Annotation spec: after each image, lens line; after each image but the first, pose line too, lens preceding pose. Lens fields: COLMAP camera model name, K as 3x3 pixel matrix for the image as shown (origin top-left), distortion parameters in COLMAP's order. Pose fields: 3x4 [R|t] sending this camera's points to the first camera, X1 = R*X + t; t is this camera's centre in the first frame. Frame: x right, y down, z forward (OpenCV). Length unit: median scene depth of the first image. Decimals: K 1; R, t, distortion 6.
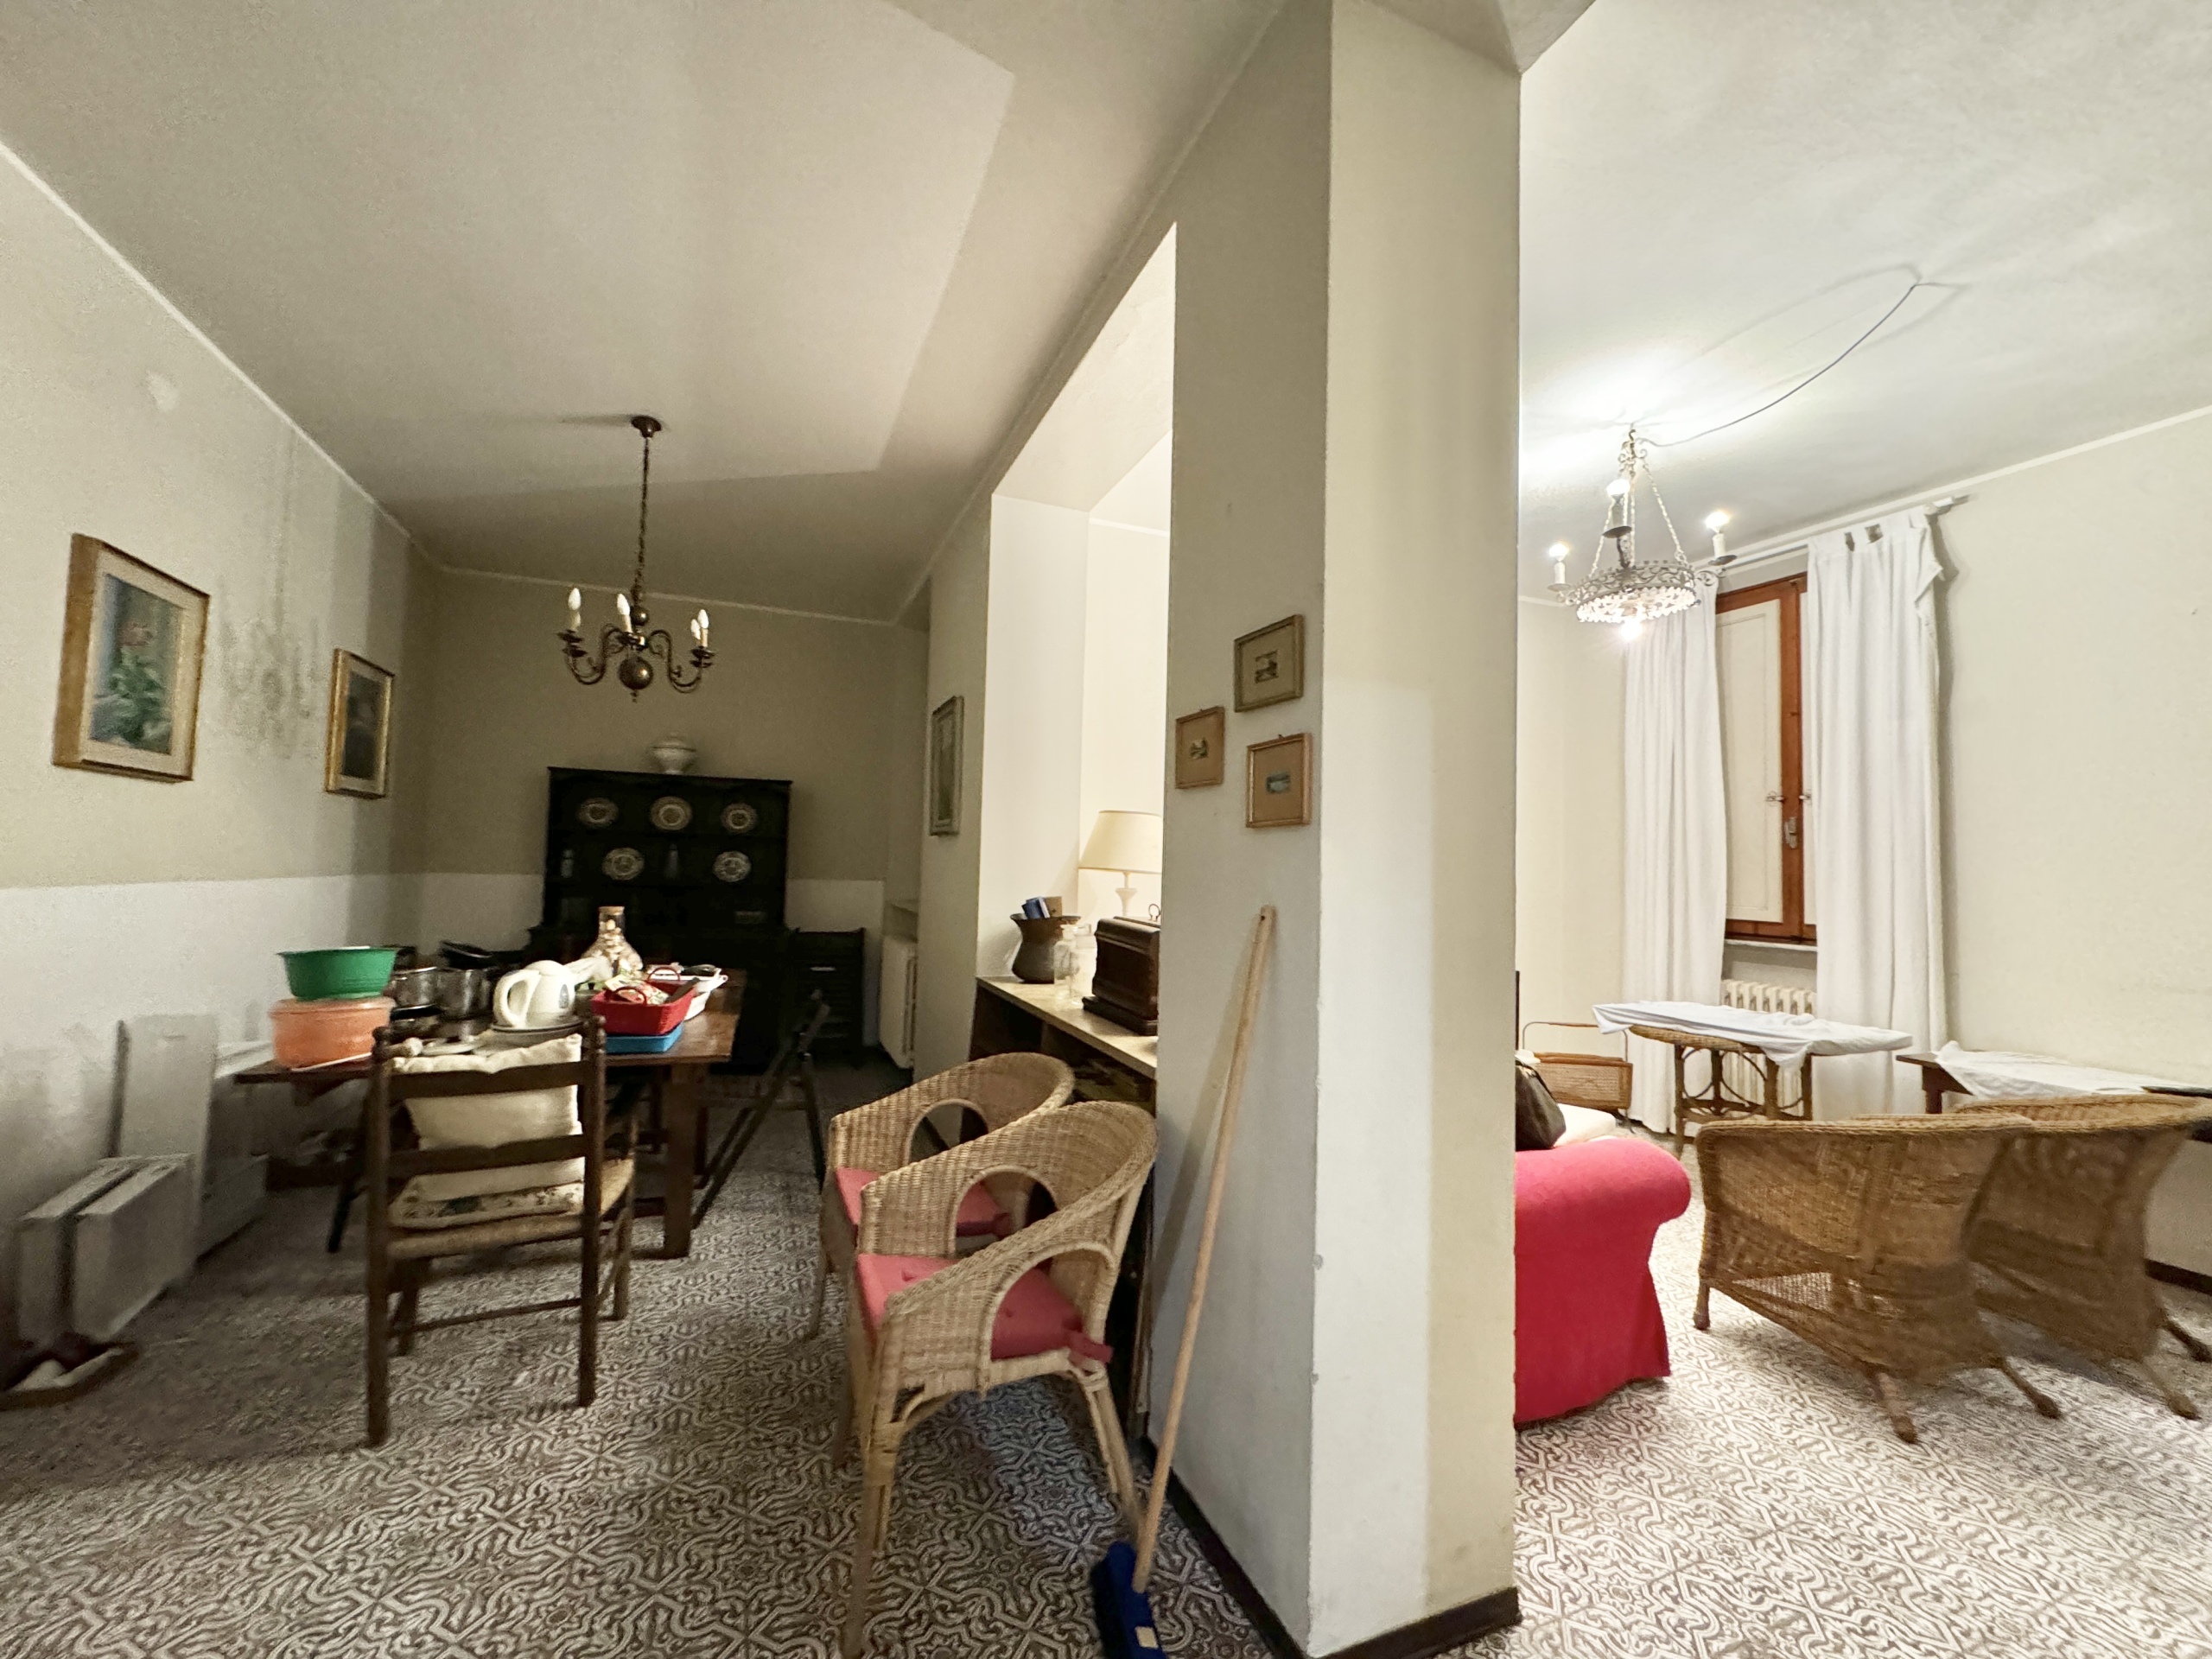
lens RADIAL K [[883.1, 0, 1106.3], [0, 883.1, 827.9], [0, 0, 1]] dist [-0.001787, 0.000786]
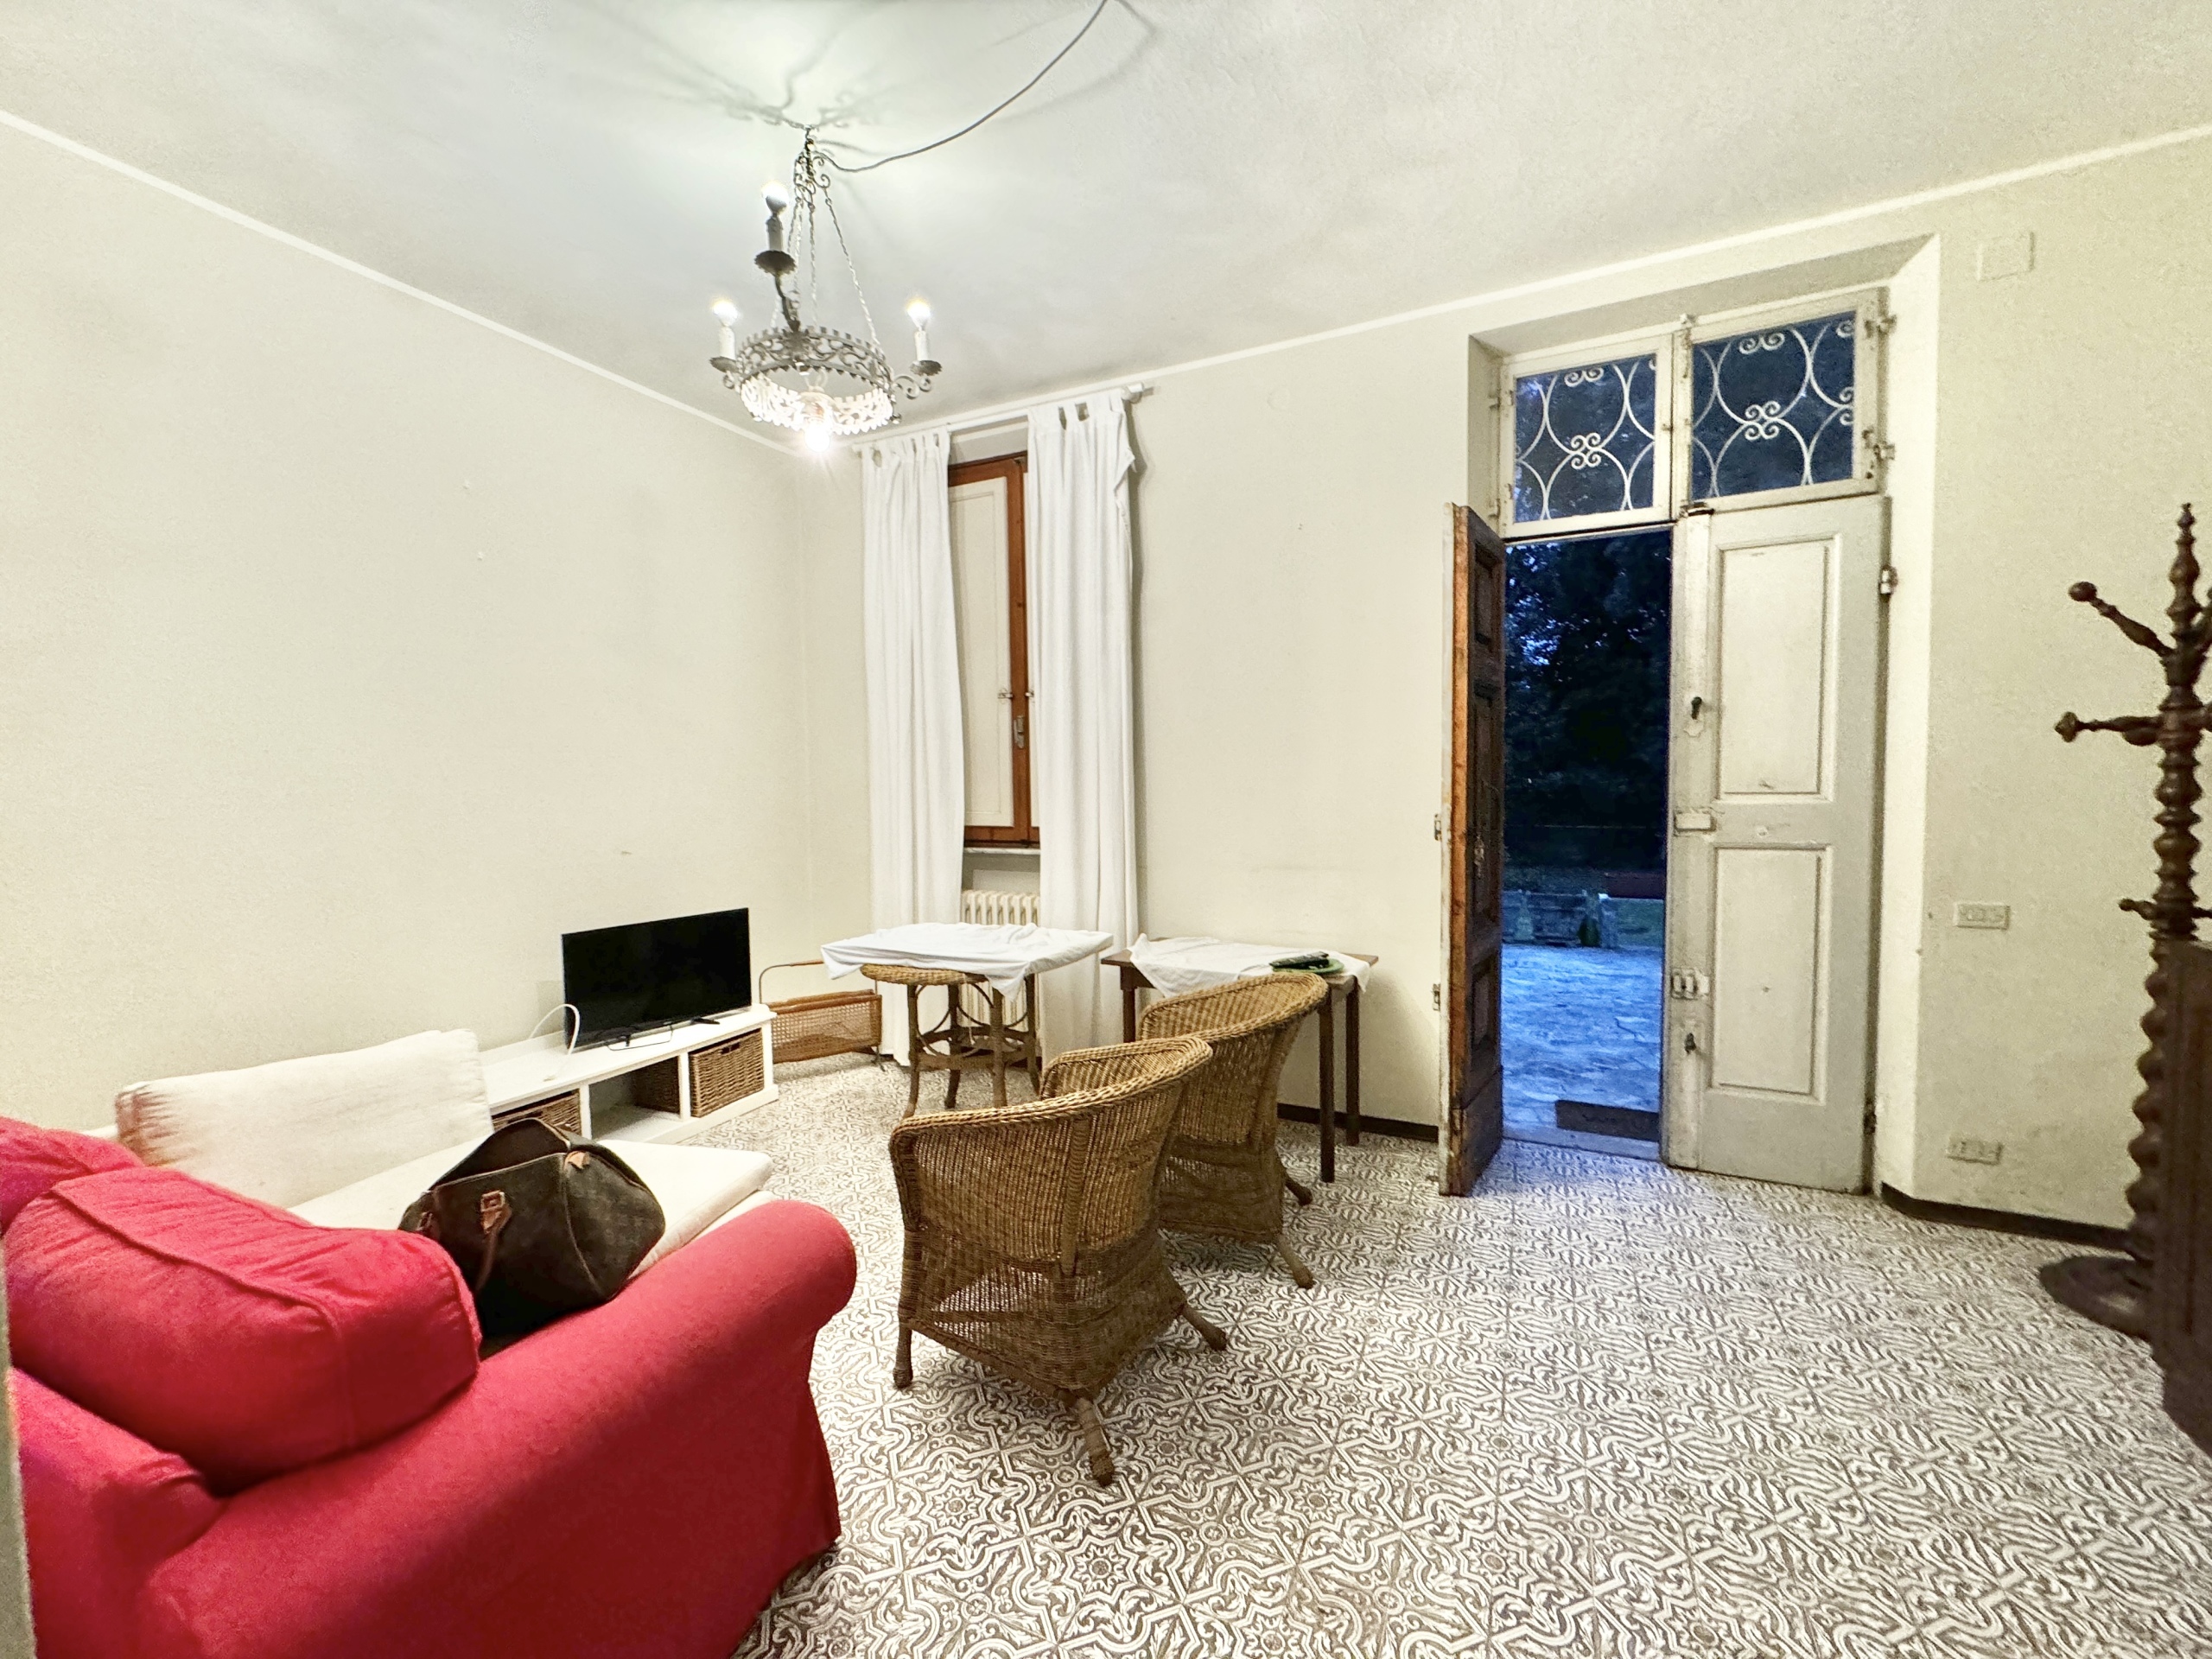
lens RADIAL K [[883.1, 0, 1106.7], [0, 883.1, 830.9], [0, 0, 1]] dist [-0.001787, 0.000786]
pose [[0.746785, -0.072672, 0.661084, 0.255670], [0.003994, 0.994484, 0.104810, 0.014464], [-0.665054, -0.075630, 0.742956, 0.270837]]
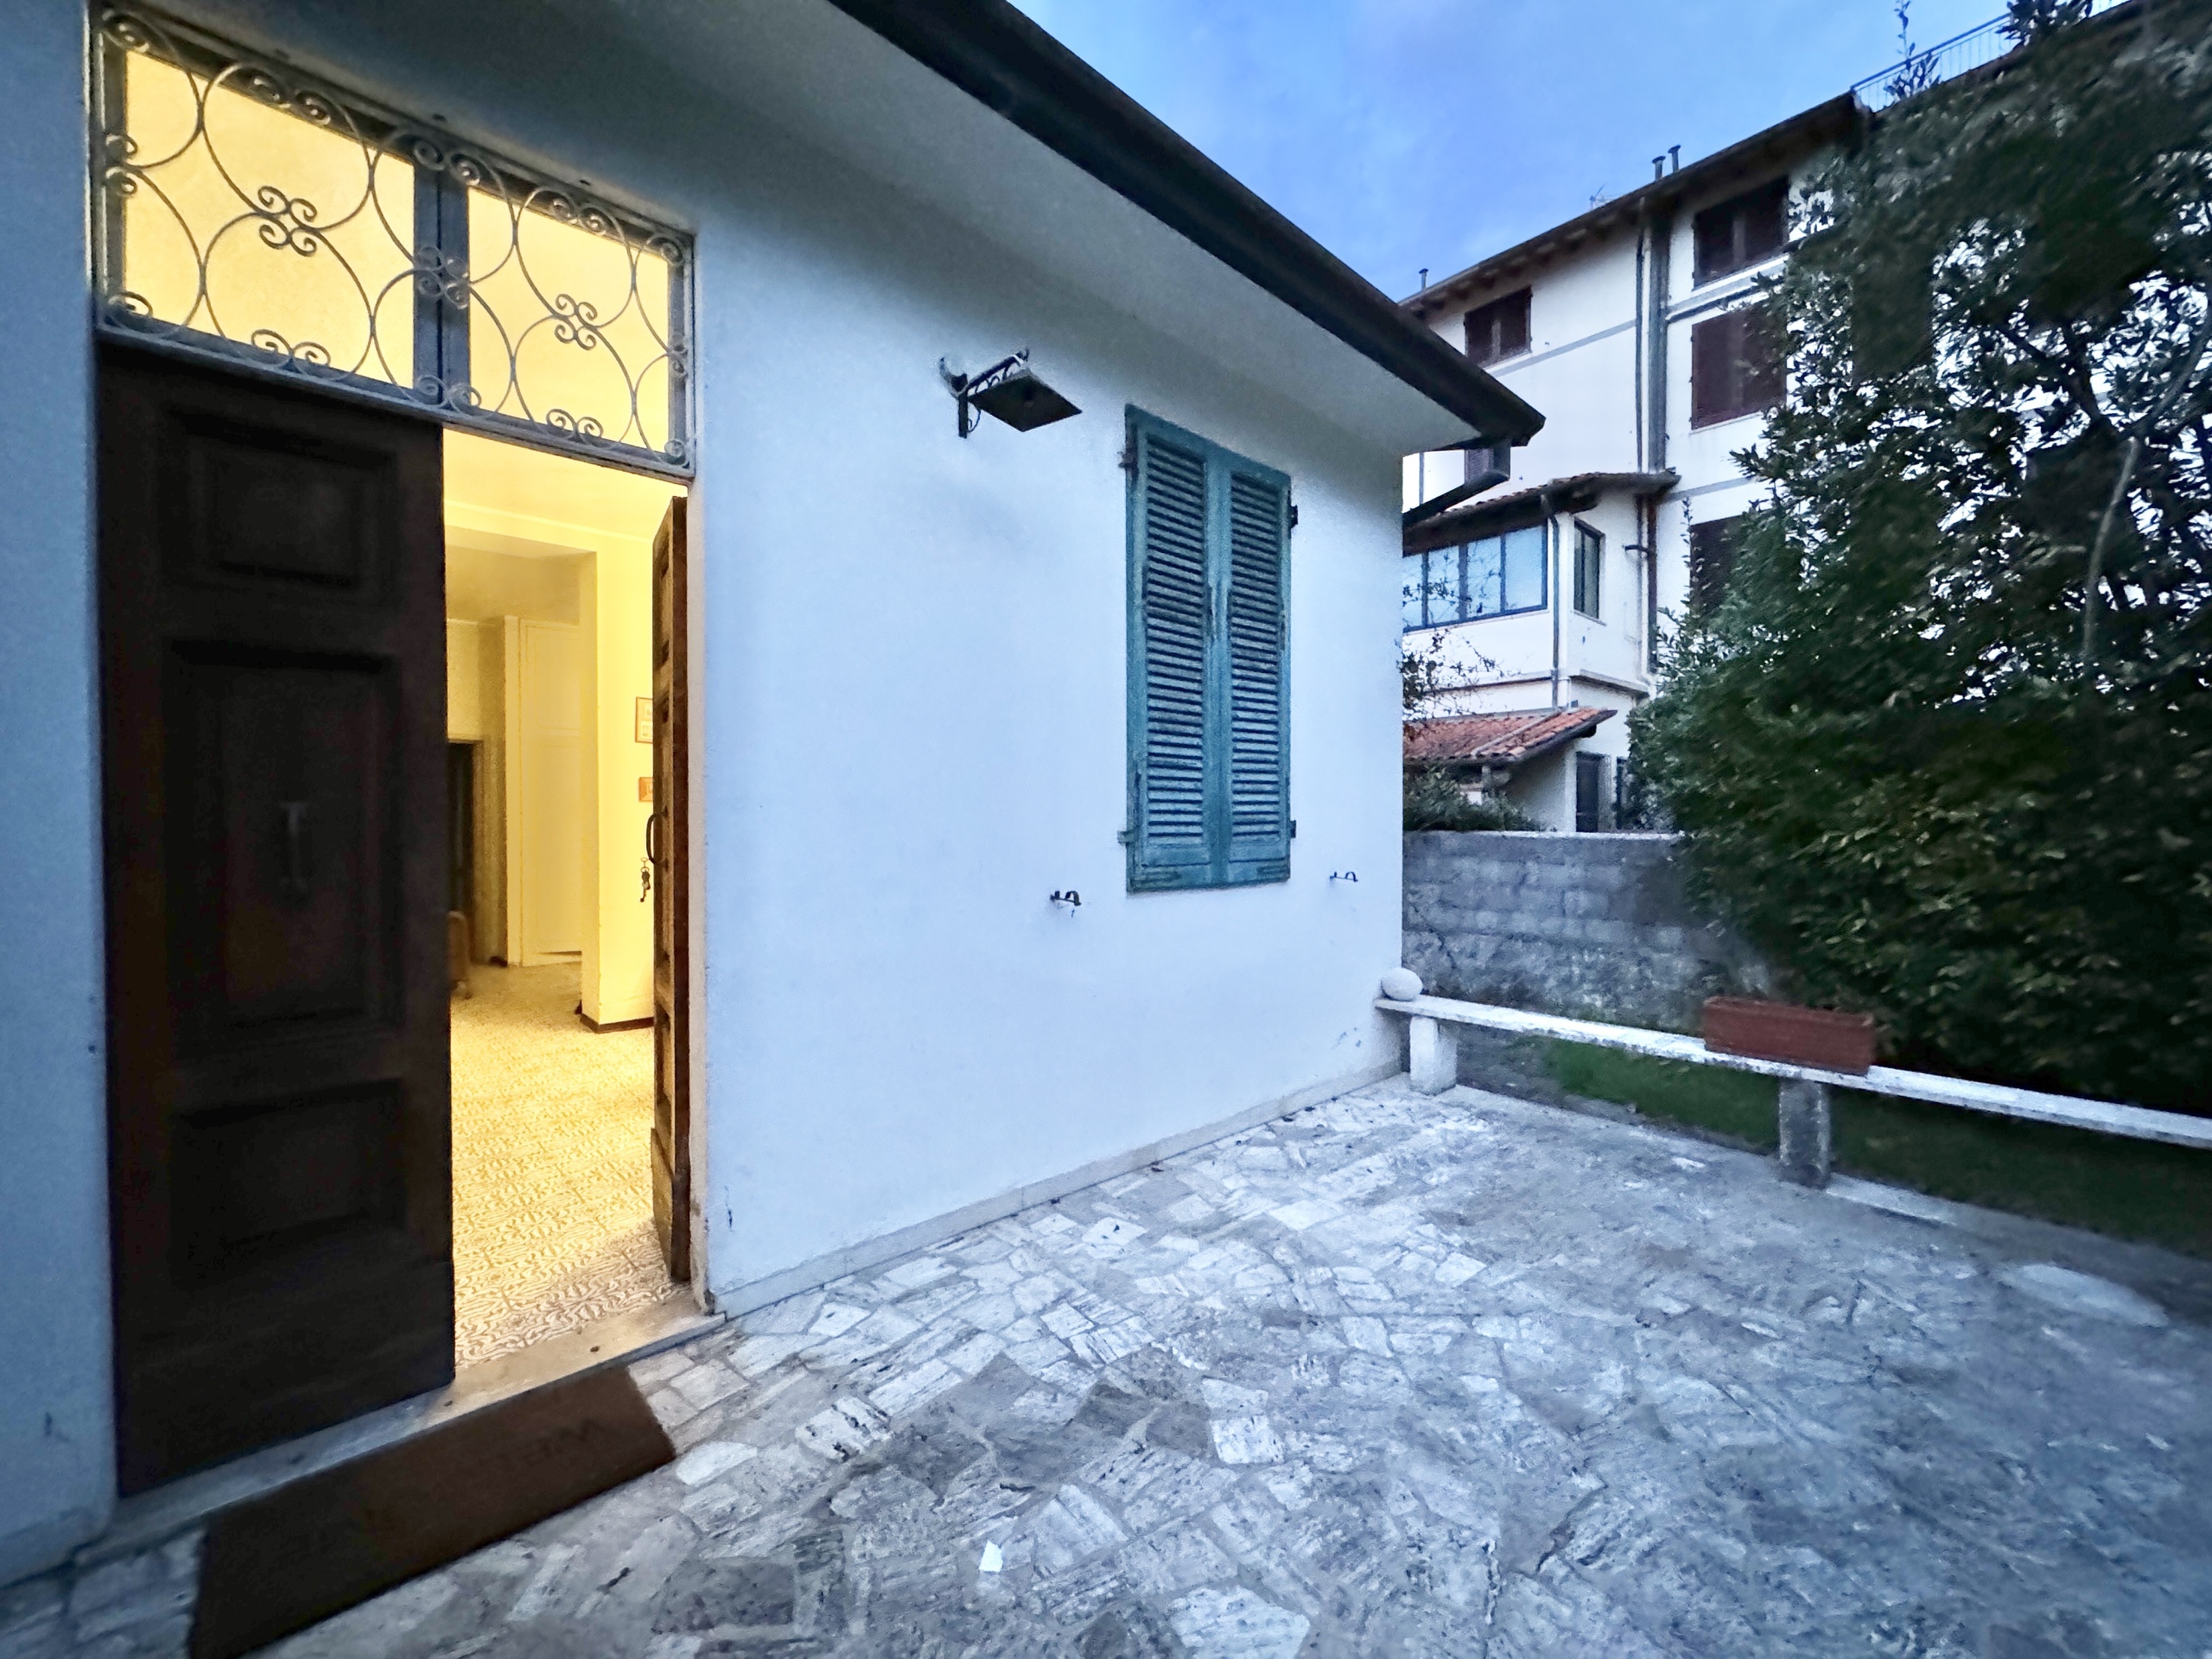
lens RADIAL K [[883.1, 0, 1108.2], [0, 883.1, 827.8], [0, 0, 1]] dist [-0.001787, 0.000786]
pose [[0.349574, -0.014150, -0.936802, 1.931162], [0.053541, 0.998554, 0.004897, 0.090979], [0.935378, -0.051869, 0.349826, 0.753622]]
